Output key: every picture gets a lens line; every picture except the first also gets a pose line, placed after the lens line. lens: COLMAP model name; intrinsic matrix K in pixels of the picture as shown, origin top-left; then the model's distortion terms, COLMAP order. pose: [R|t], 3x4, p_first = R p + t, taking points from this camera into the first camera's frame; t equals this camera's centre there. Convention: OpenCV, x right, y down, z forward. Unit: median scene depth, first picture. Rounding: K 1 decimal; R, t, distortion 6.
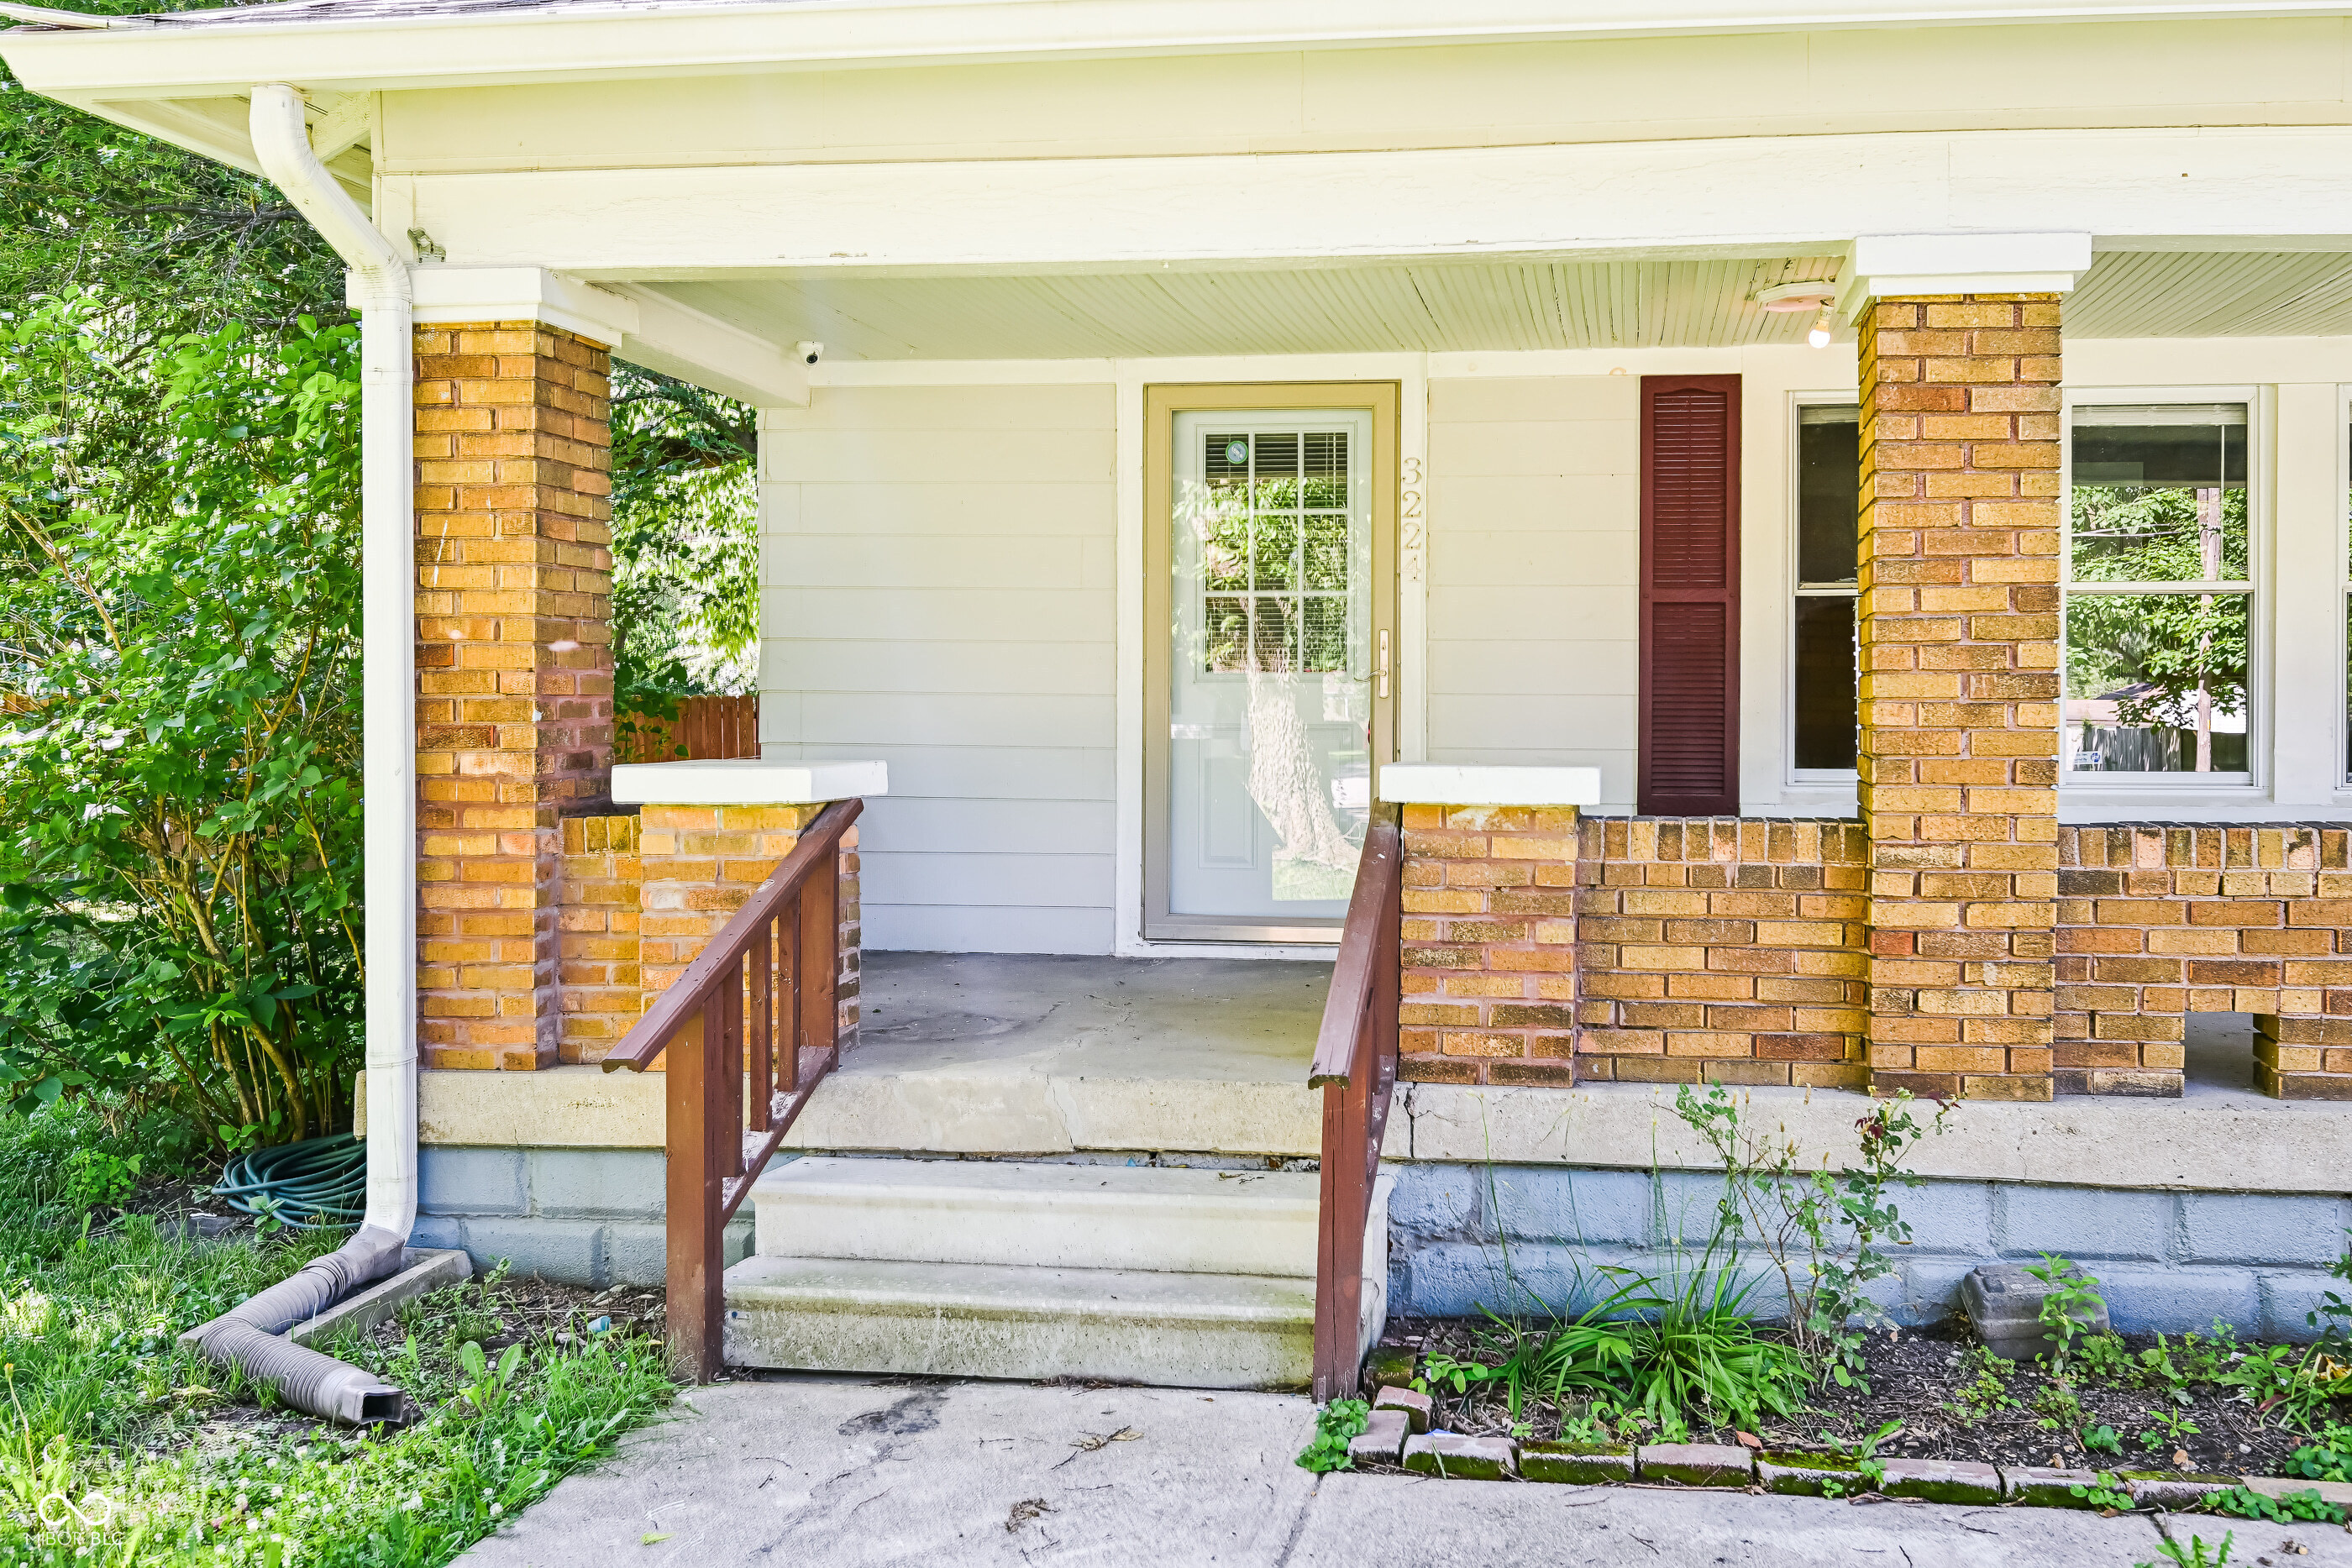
lens RADIAL K [[1918.8, 0, 1172.0], [0, 1918.8, 761.3], [0, 0, 1]] dist [-0.008153, 0.003352]
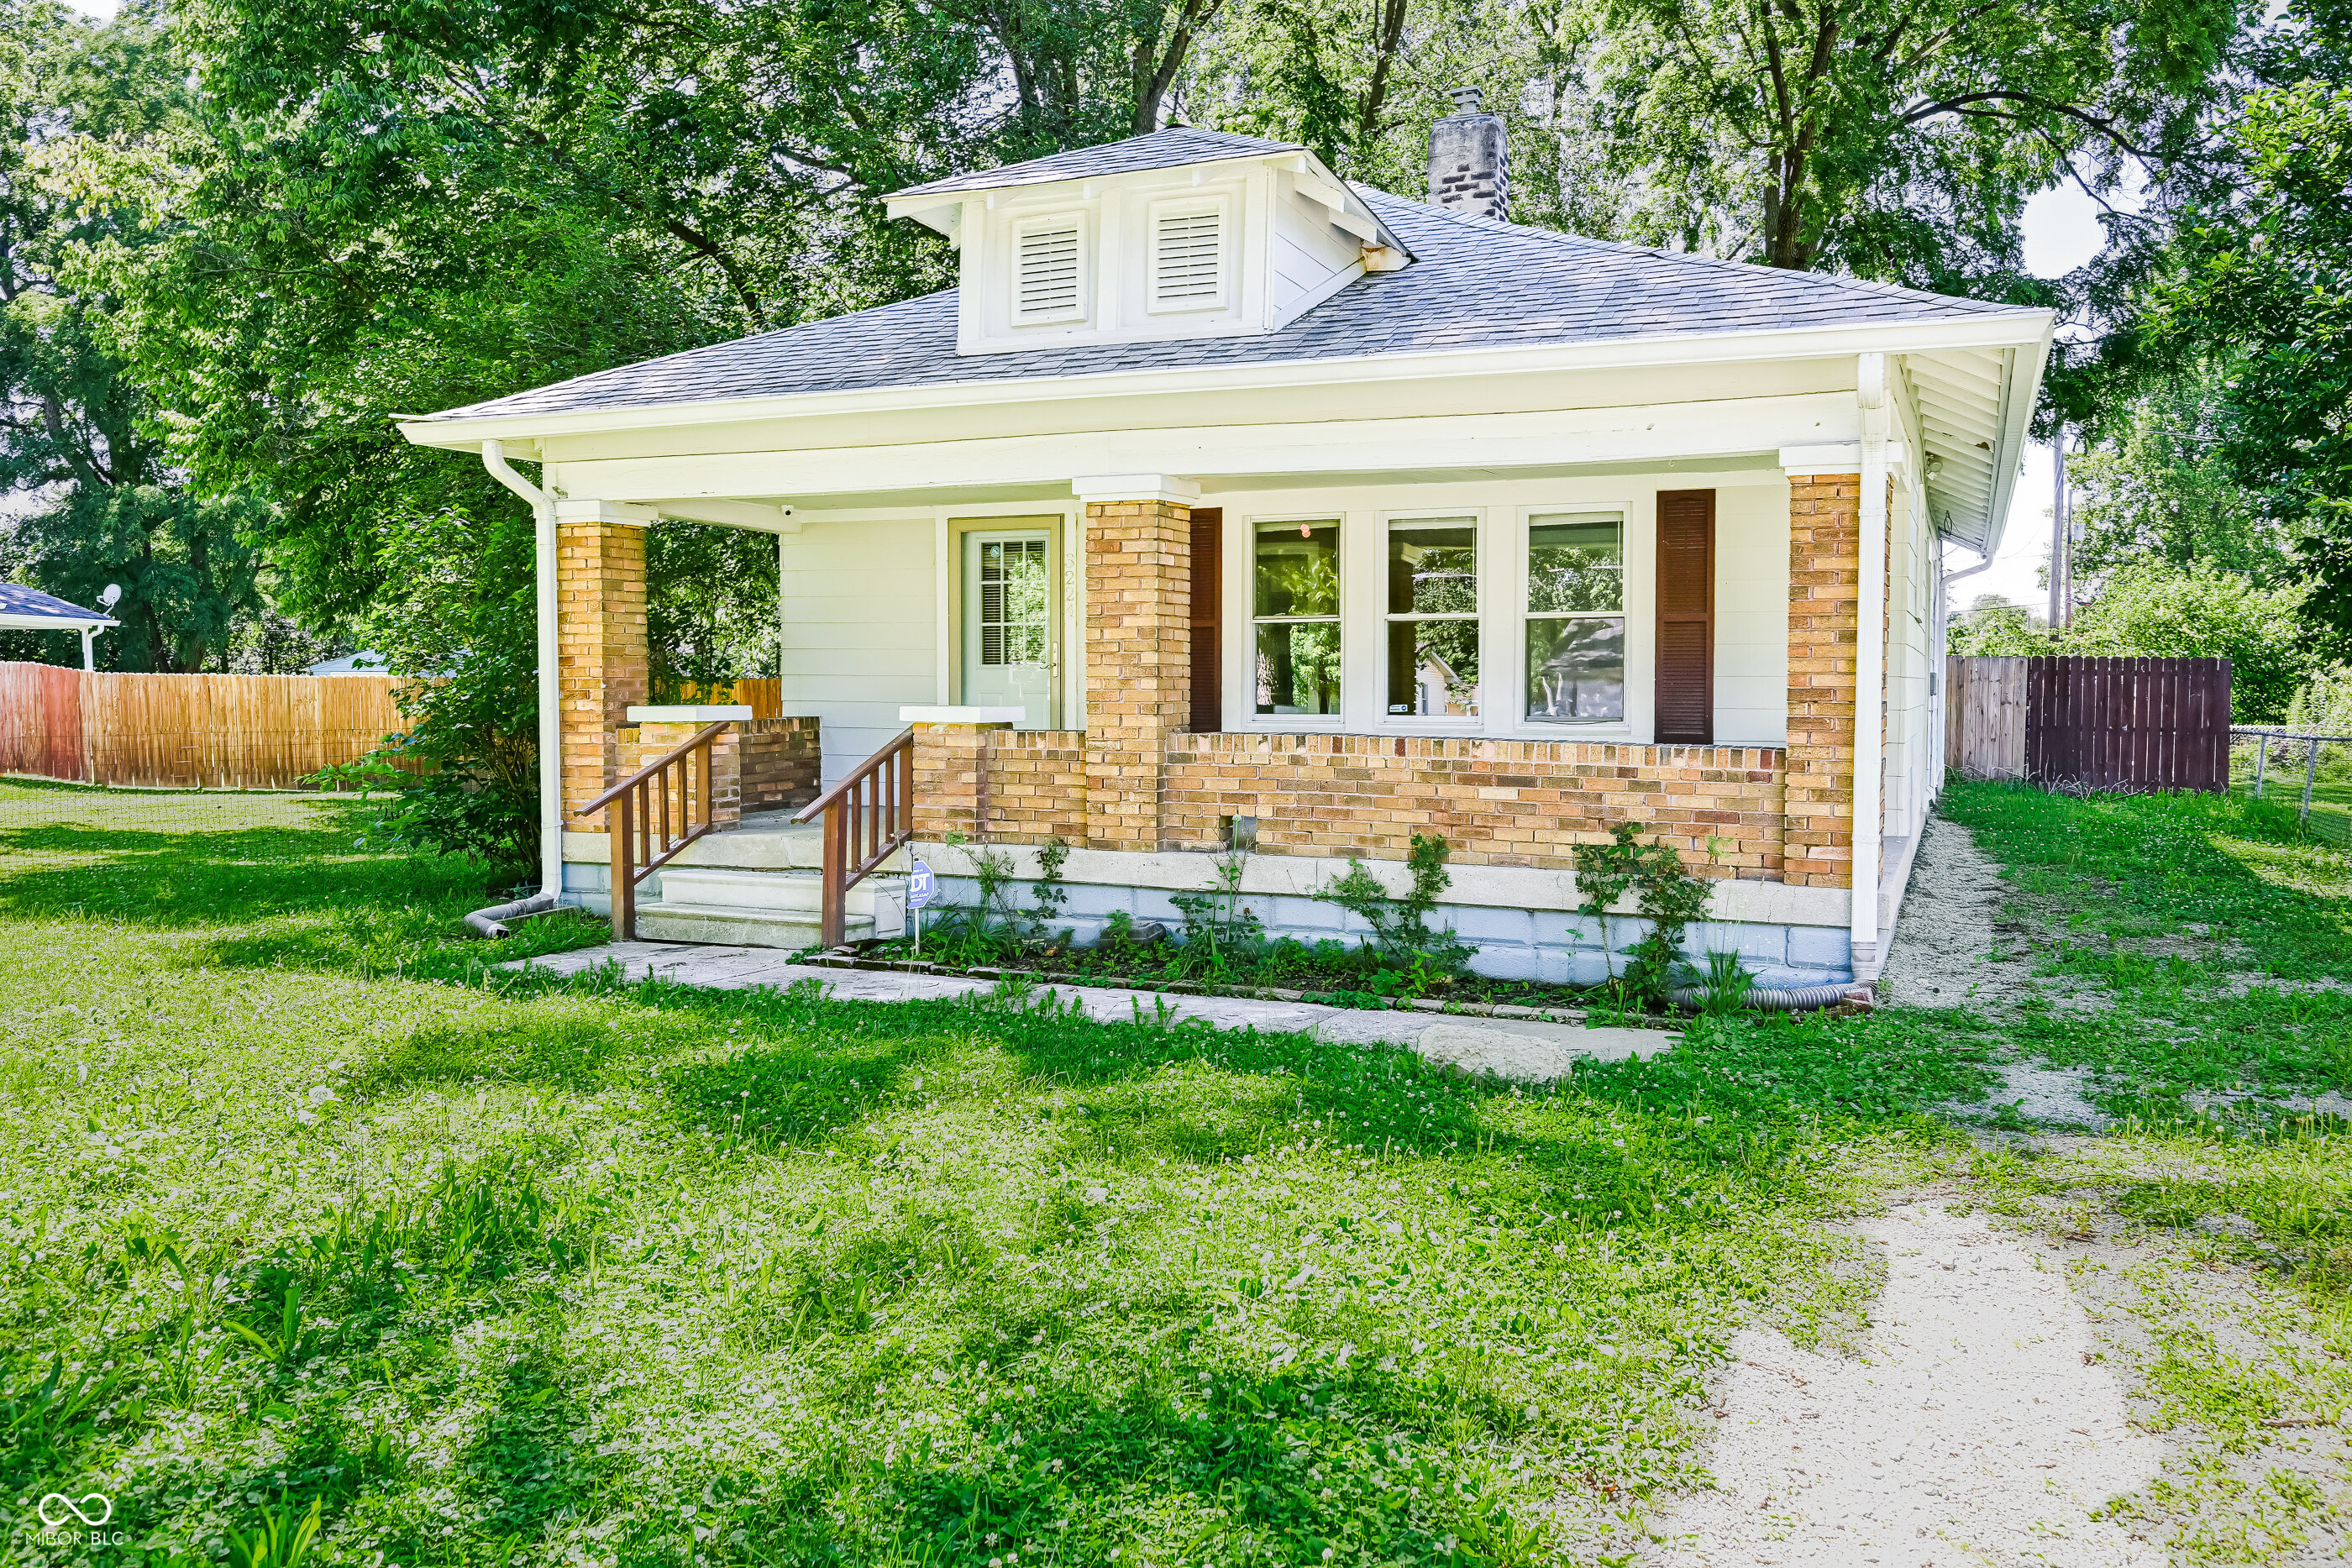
lens RADIAL K [[1766.8, 0, 1176.0], [0, 1766.8, 795.5], [0, 0, 1]] dist [0.008157, 0.000475]
pose [[0.960276, 0.015459, -0.278624, 1.028248], [-0.006174, 0.999397, 0.034171, 0.035290], [0.278985, -0.031093, 0.959792, -0.983374]]
